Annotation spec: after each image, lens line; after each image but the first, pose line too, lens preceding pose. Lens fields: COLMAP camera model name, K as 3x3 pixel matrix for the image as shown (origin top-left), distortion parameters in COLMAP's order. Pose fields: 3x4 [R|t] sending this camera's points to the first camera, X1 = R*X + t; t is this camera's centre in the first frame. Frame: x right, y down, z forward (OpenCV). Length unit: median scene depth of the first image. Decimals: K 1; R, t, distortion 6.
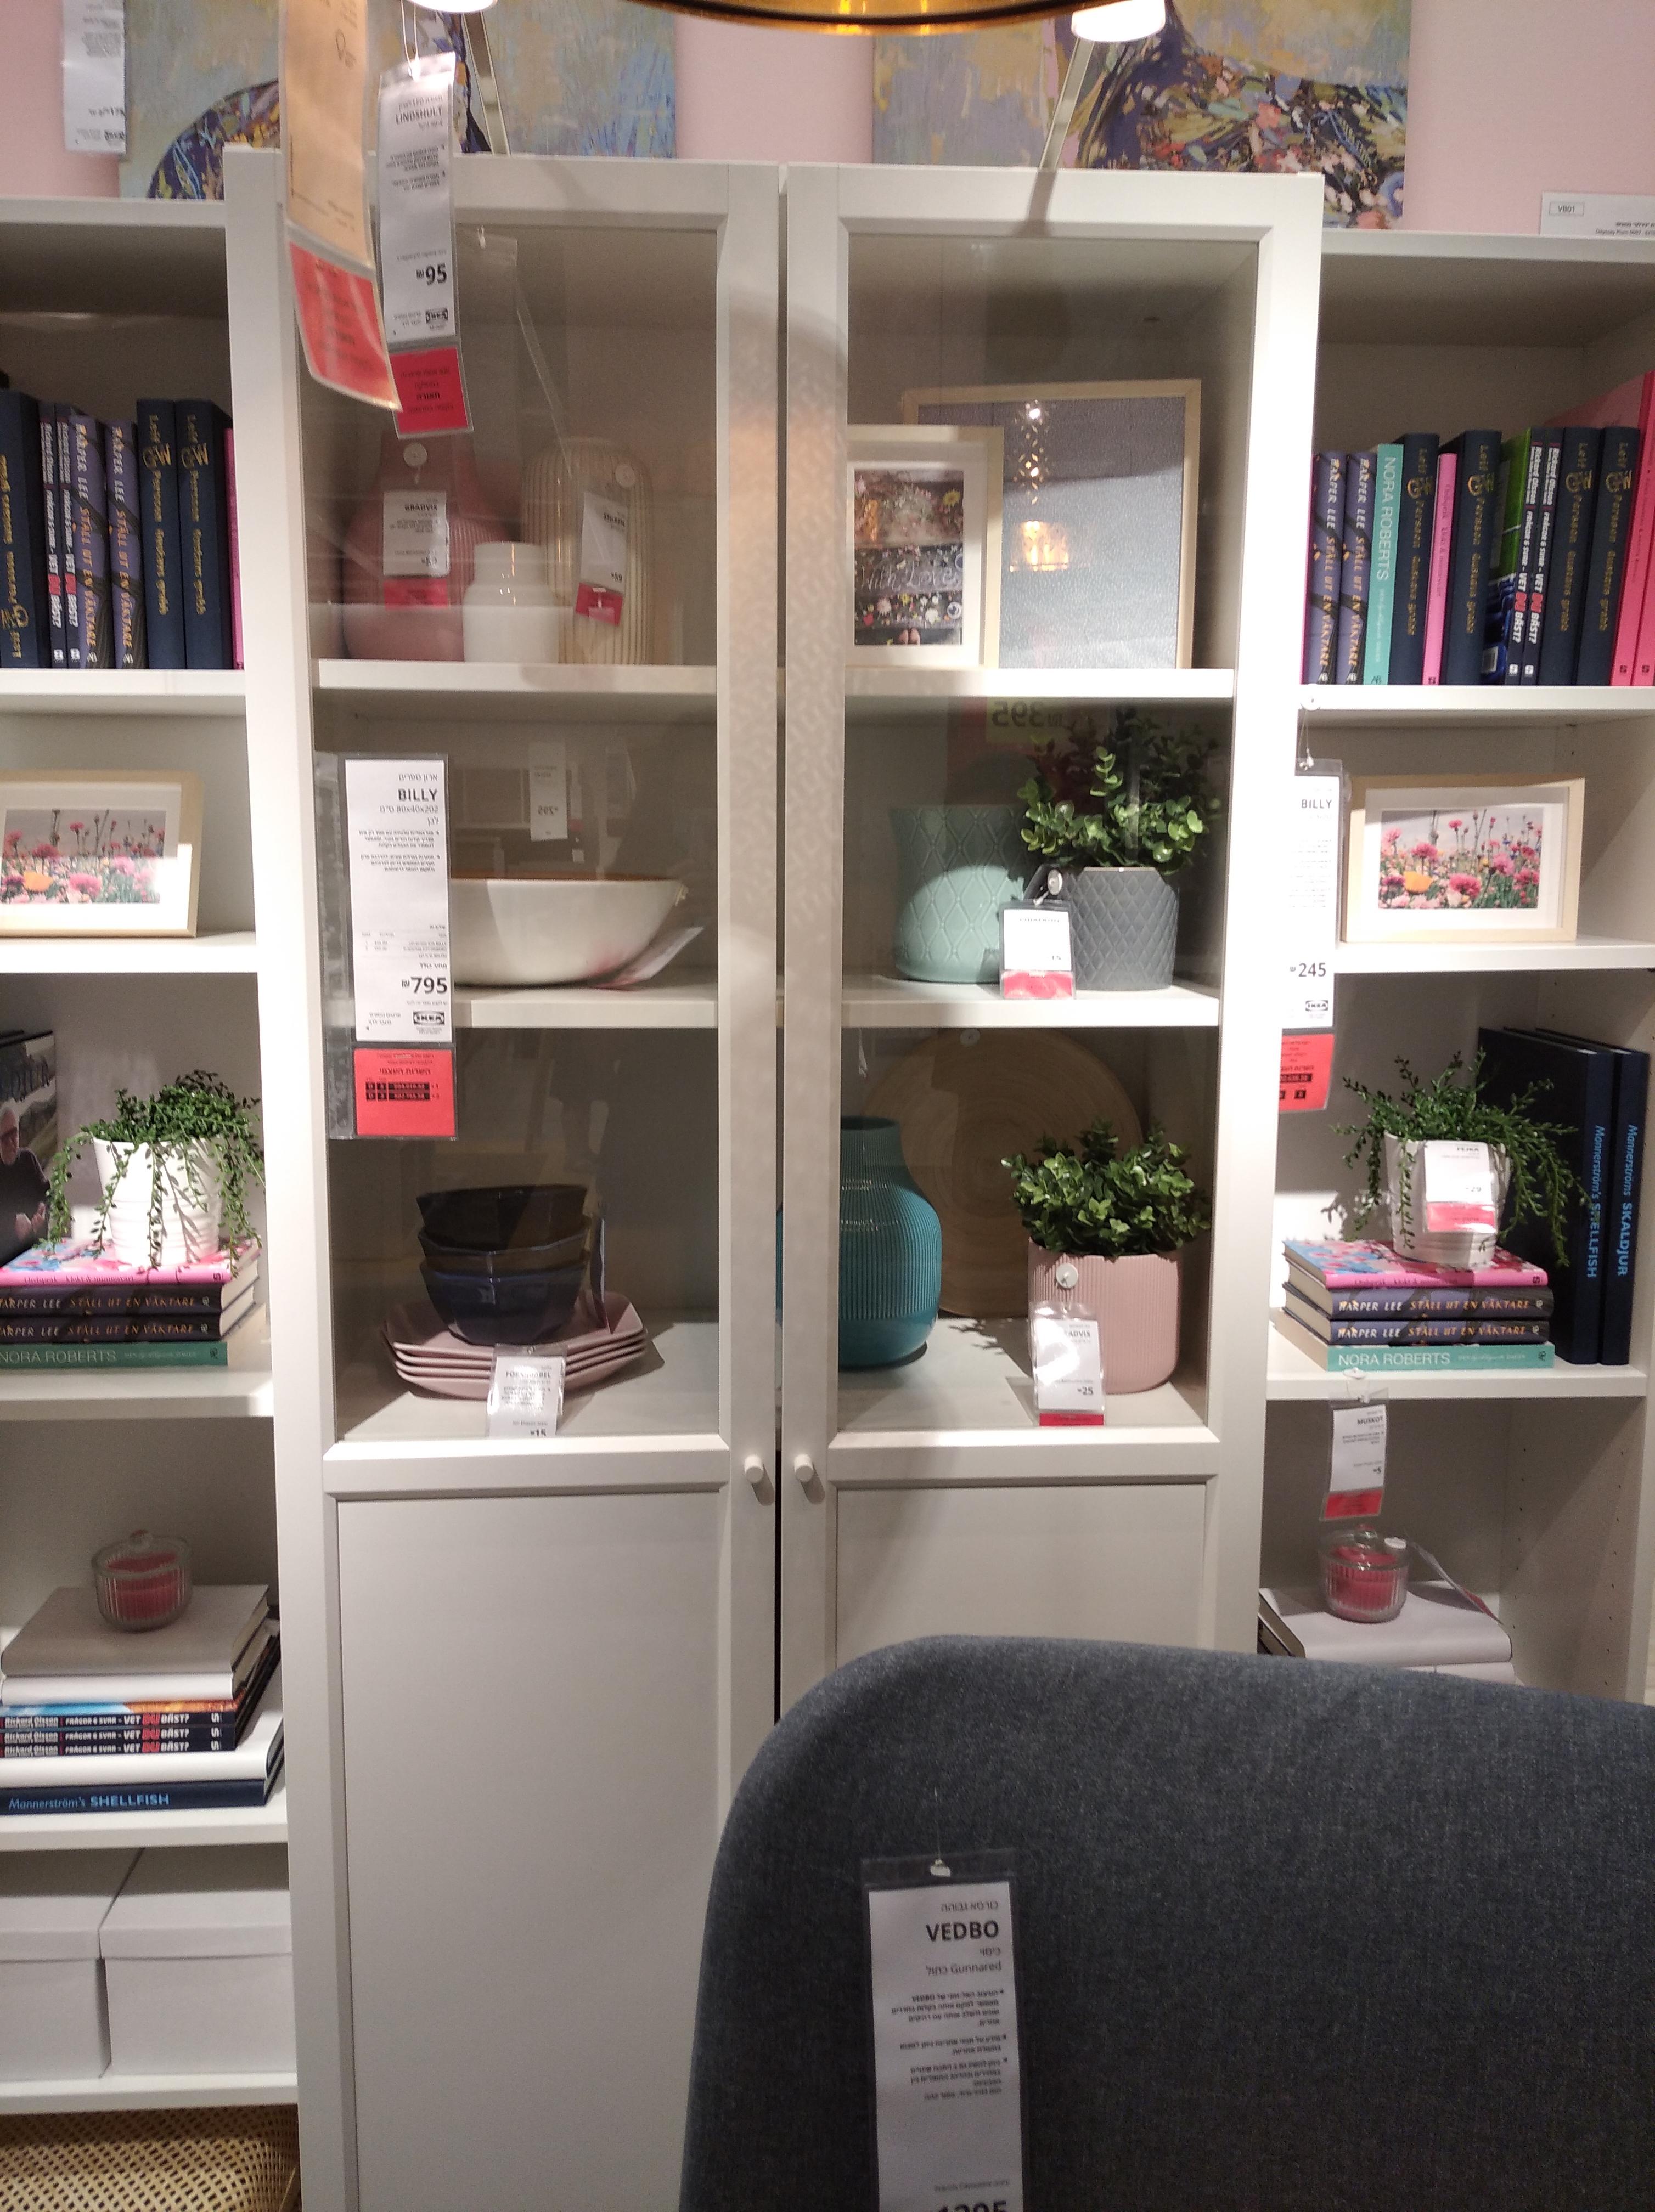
lens RADIAL K [[1763.7, 0, 818.1], [0, 1763.7, 1054.9], [0, 0, 1]] dist [0.046337, -0.081424]
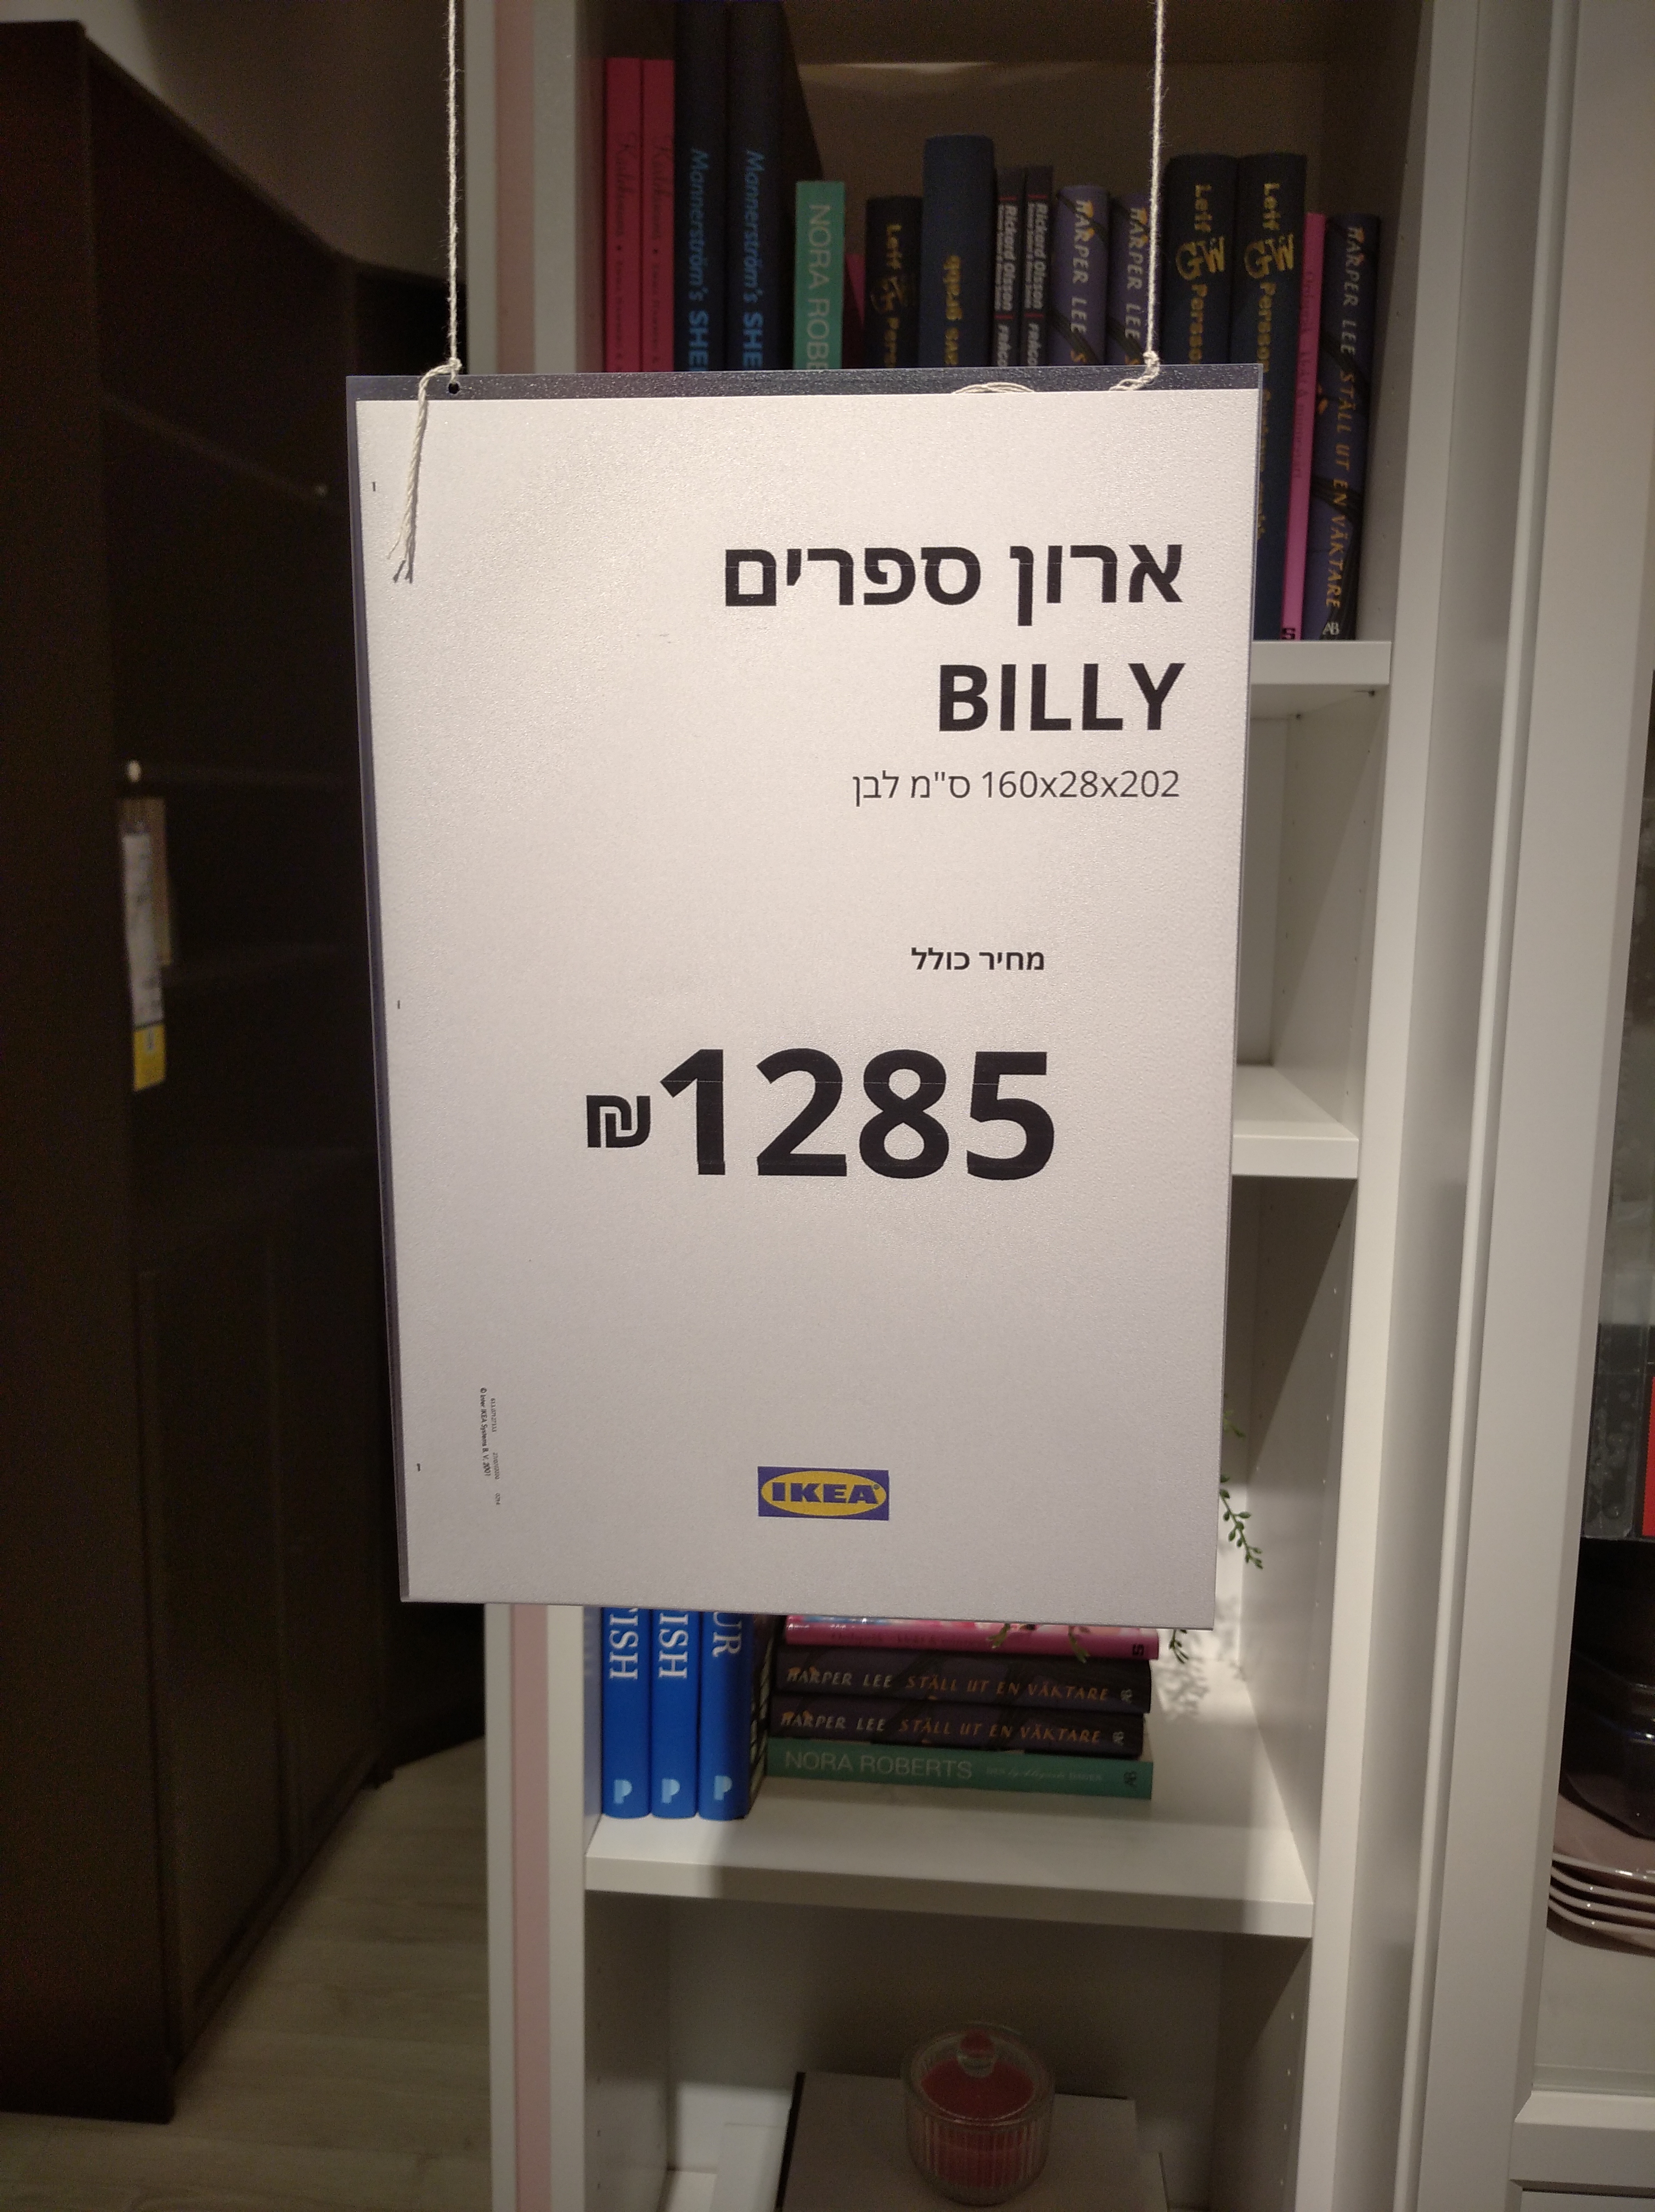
lens RADIAL K [[1763.7, 0, 818.1], [0, 1763.7, 1054.9], [0, 0, 1]] dist [0.046337, -0.081424]
pose [[0.989804, 0.035184, -0.138023, -0.432171], [-0.034248, 0.999371, 0.009154, -0.091753], [0.138259, -0.004333, 0.990387, 0.454223]]
